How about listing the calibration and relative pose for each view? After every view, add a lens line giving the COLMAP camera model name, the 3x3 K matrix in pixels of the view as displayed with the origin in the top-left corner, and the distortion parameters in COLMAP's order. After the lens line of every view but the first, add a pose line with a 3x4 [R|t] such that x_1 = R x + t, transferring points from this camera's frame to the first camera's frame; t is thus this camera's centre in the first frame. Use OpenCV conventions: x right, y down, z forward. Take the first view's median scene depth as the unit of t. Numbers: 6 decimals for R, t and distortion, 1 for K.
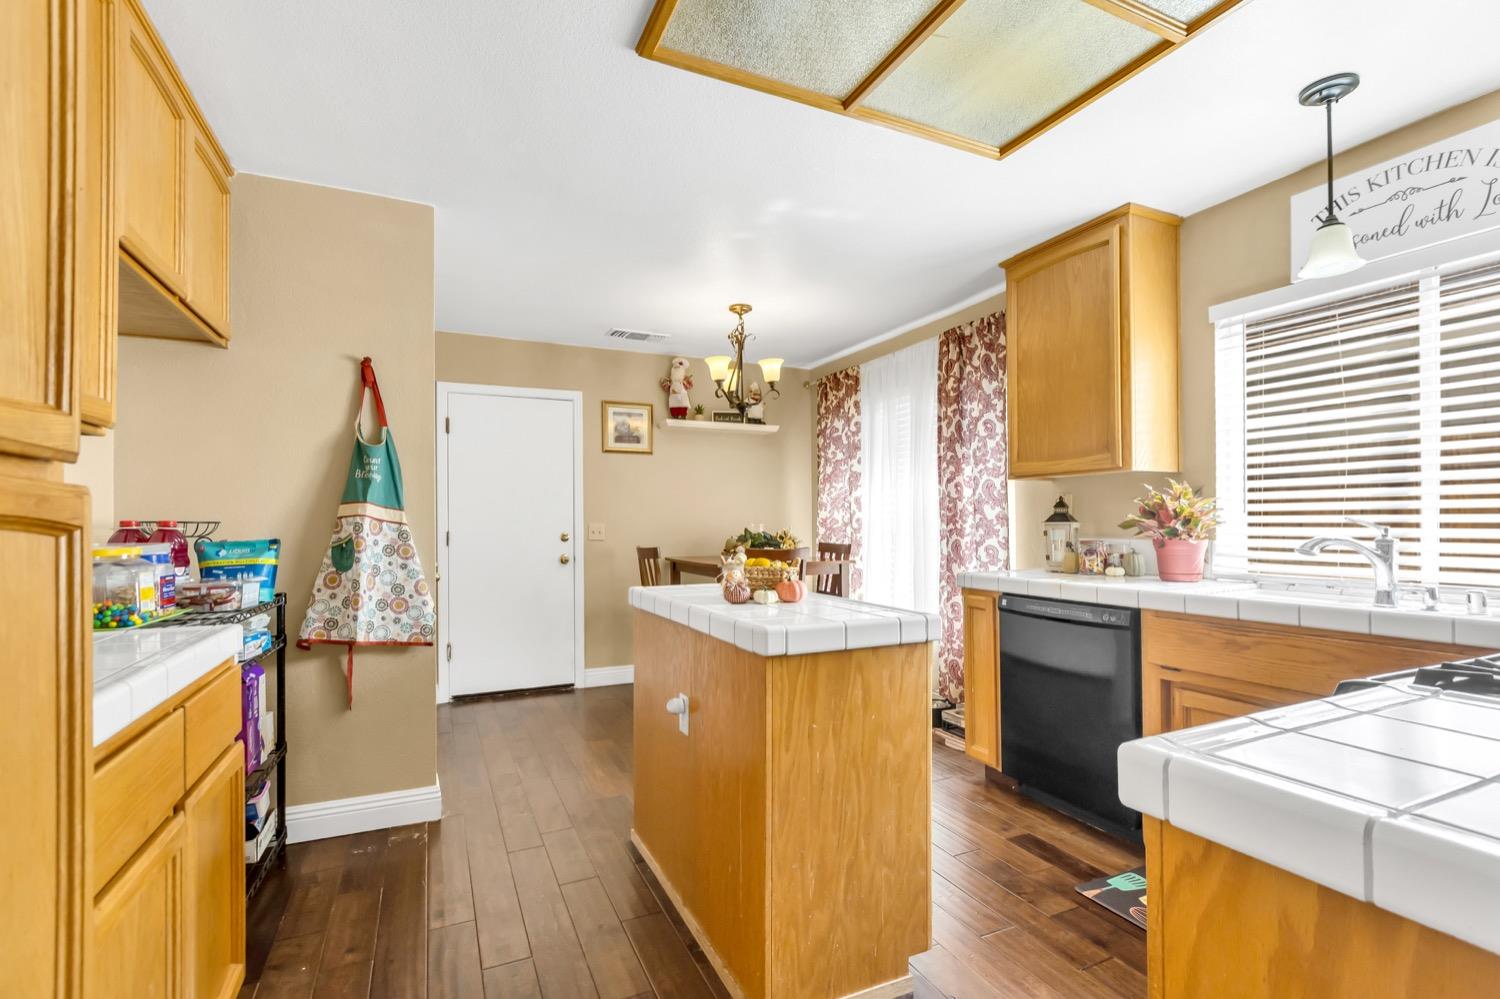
lens RADIAL K [[681.6, 0, 757.0], [0, 681.6, 517.2], [0, 0, 1]] dist [0.004001, 0.000403]
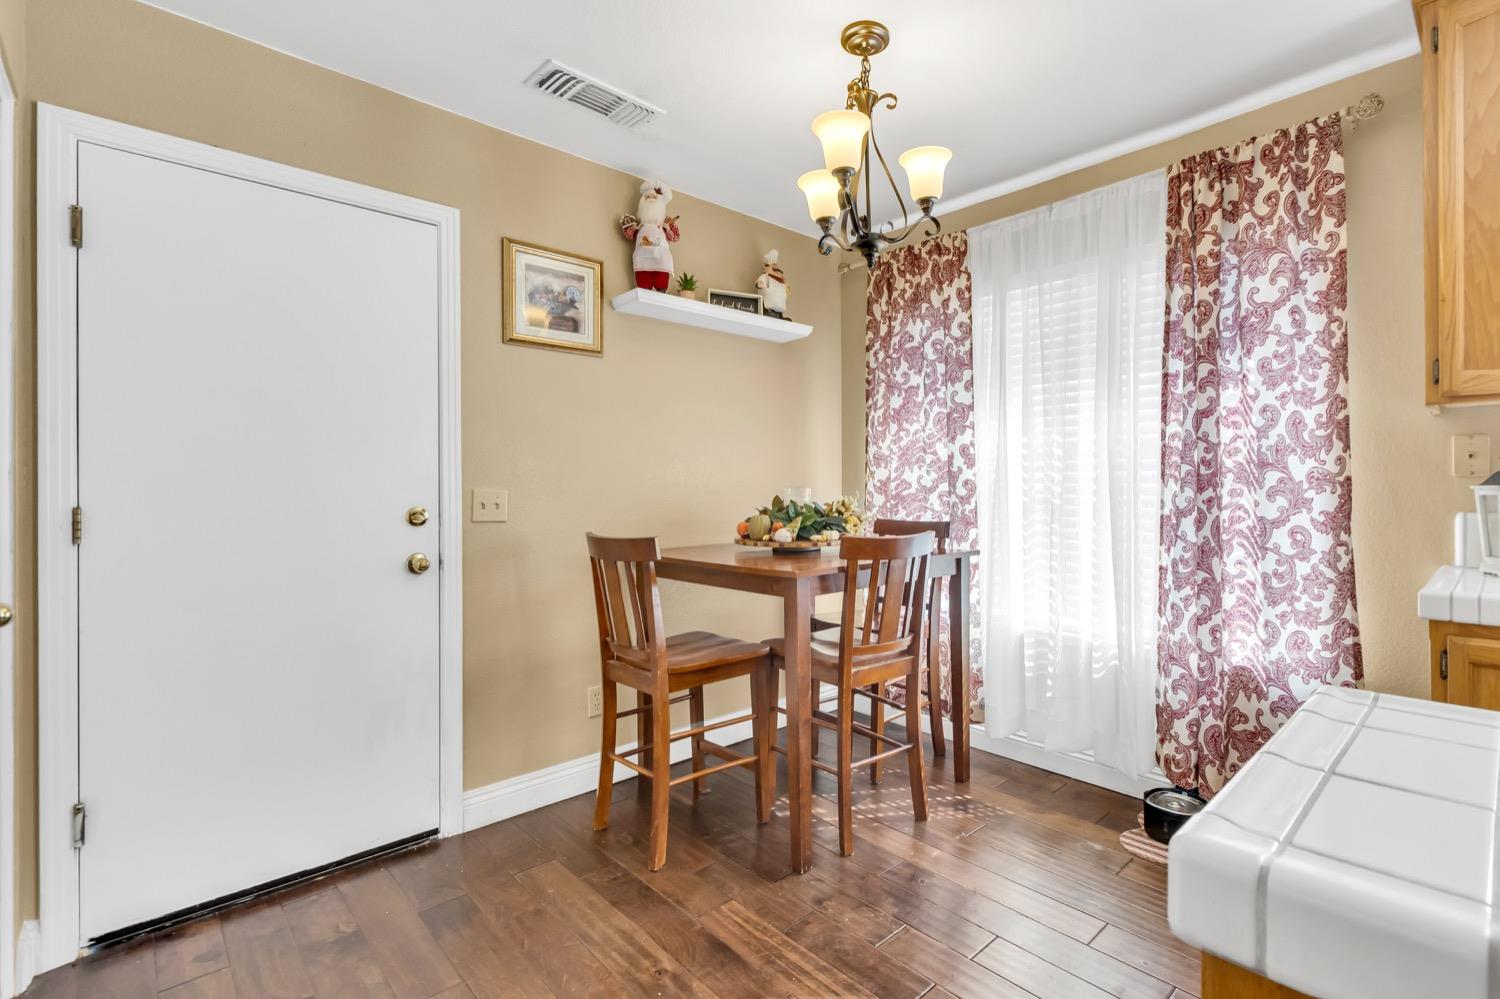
lens RADIAL K [[713.2, 0, 851.2], [0, 713.2, 484.8], [0, 0, 1]] dist [-0.000396, 0.000295]
pose [[0.940843, 0.003856, 0.338820, -0.202554], [-0.004460, 0.999990, 0.001003, 0.007297], [-0.338812, -0.002455, 0.940851, 0.533292]]
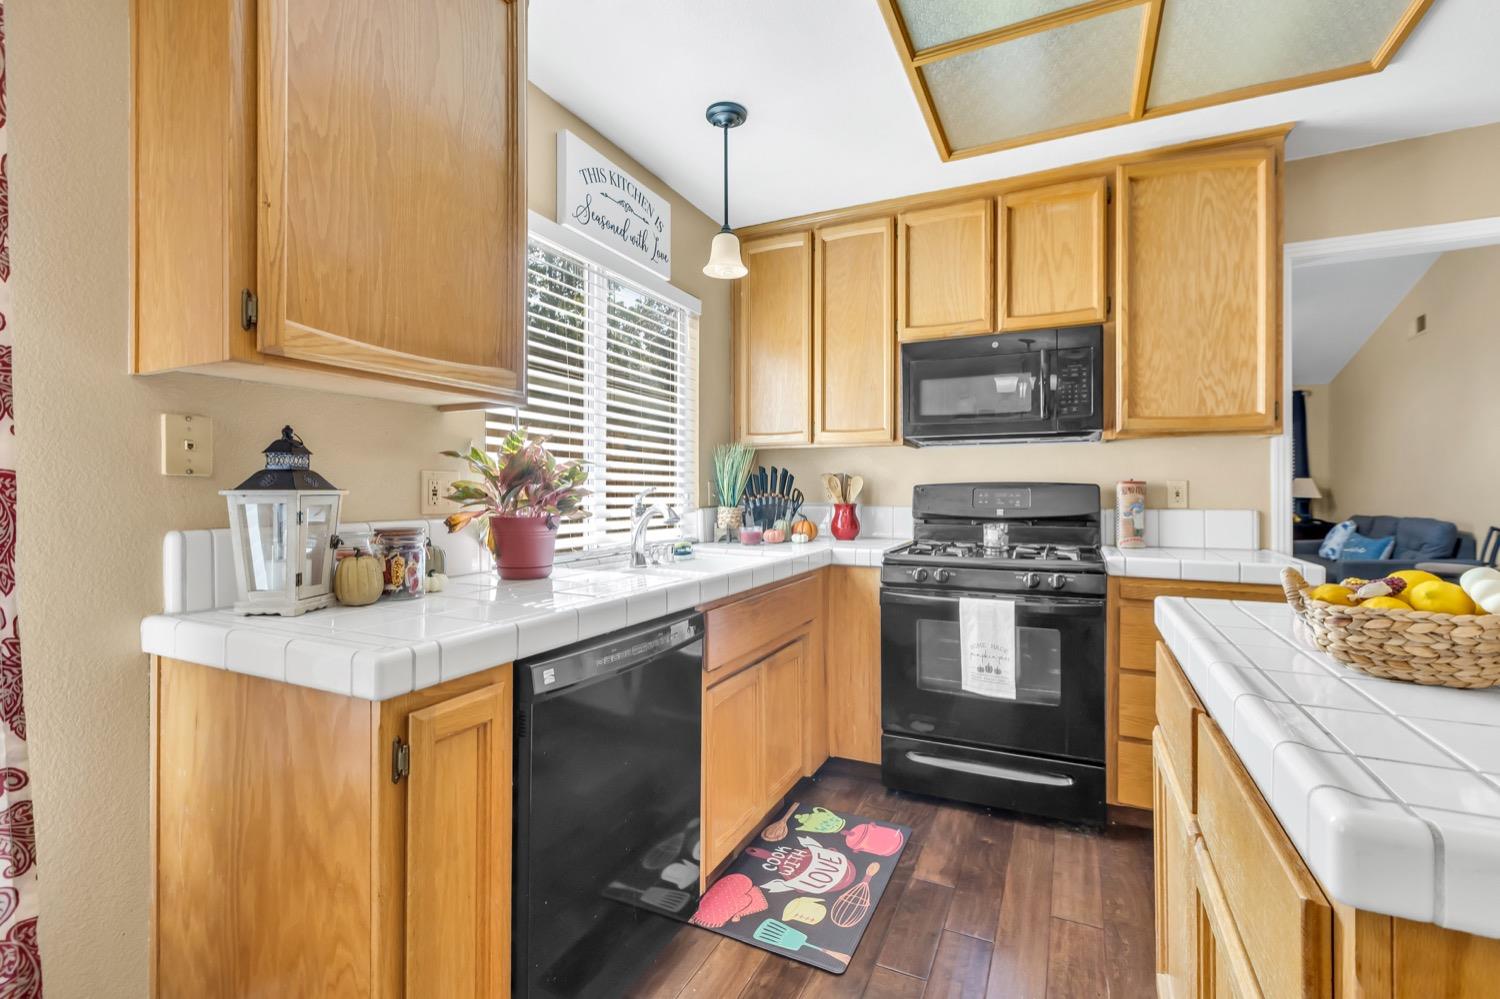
lens RADIAL K [[668.6, 0, 736.6], [0, 668.6, 492.2], [0, 0, 1]] dist [-0.001471, 0.000160]
pose [[-0.611232, 0.004099, 0.791441, -0.028827], [-0.003941, 0.999958, -0.008223, 0.008853], [-0.791442, -0.008145, -0.611190, 0.848692]]
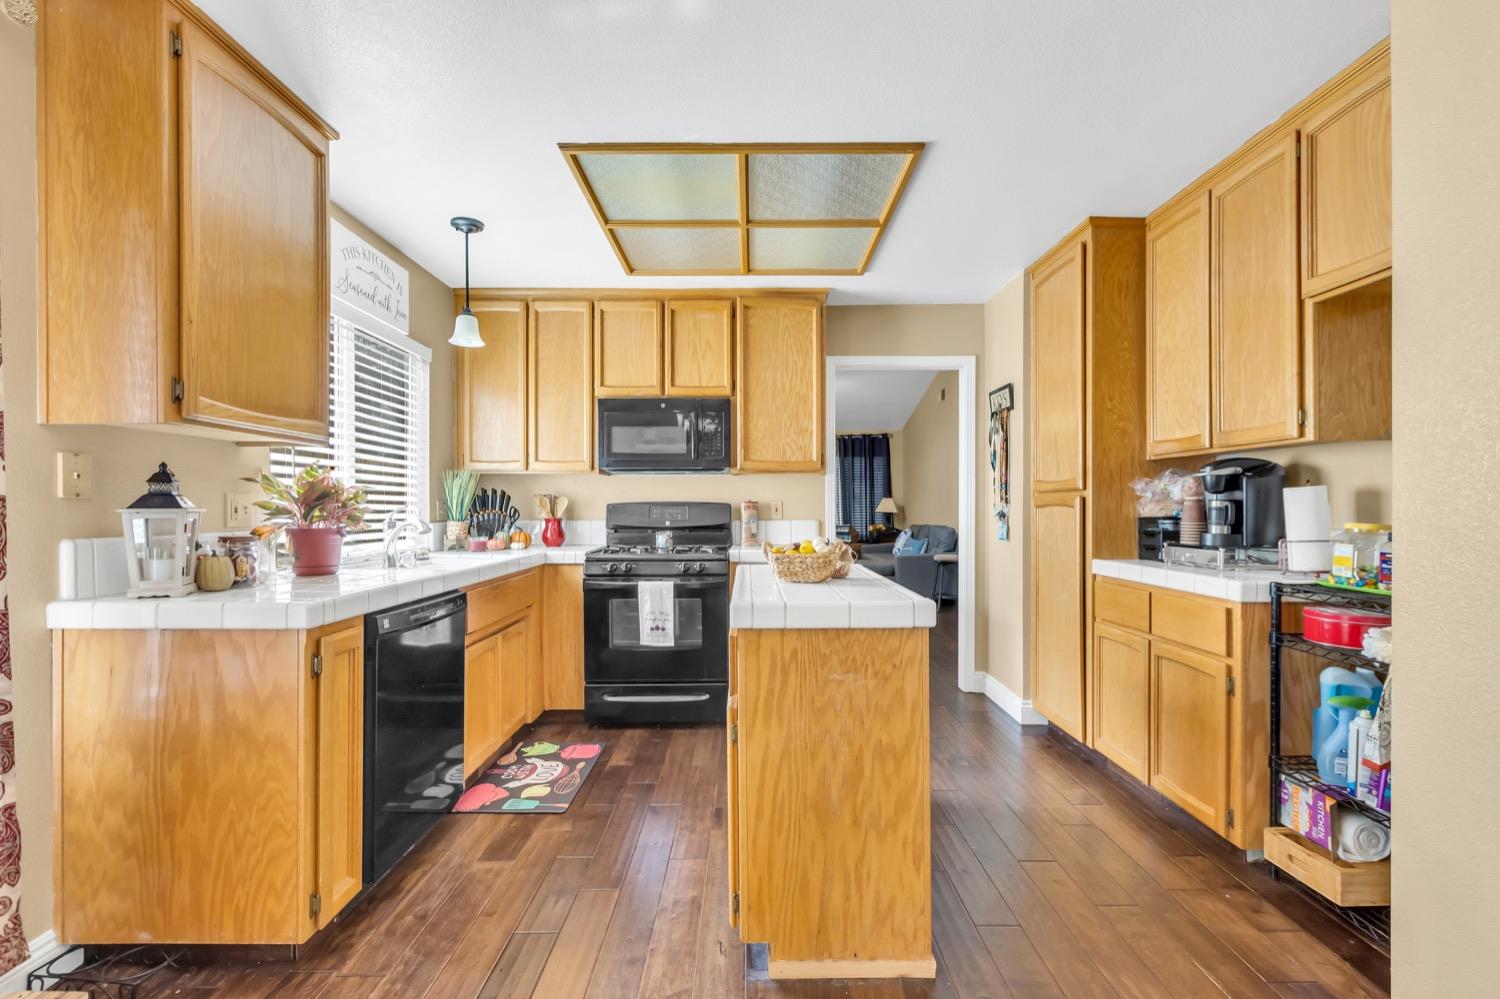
lens RADIAL K [[689.9, 0, 747.6], [0, 689.9, 509.9], [0, 0, 1]] dist [-0.000625, 0.000366]
pose [[-0.899943, 0.005610, 0.435971, -0.197495], [0.002624, 0.999969, -0.007451, 0.011419], [-0.435999, -0.005561, -0.899930, 1.071834]]
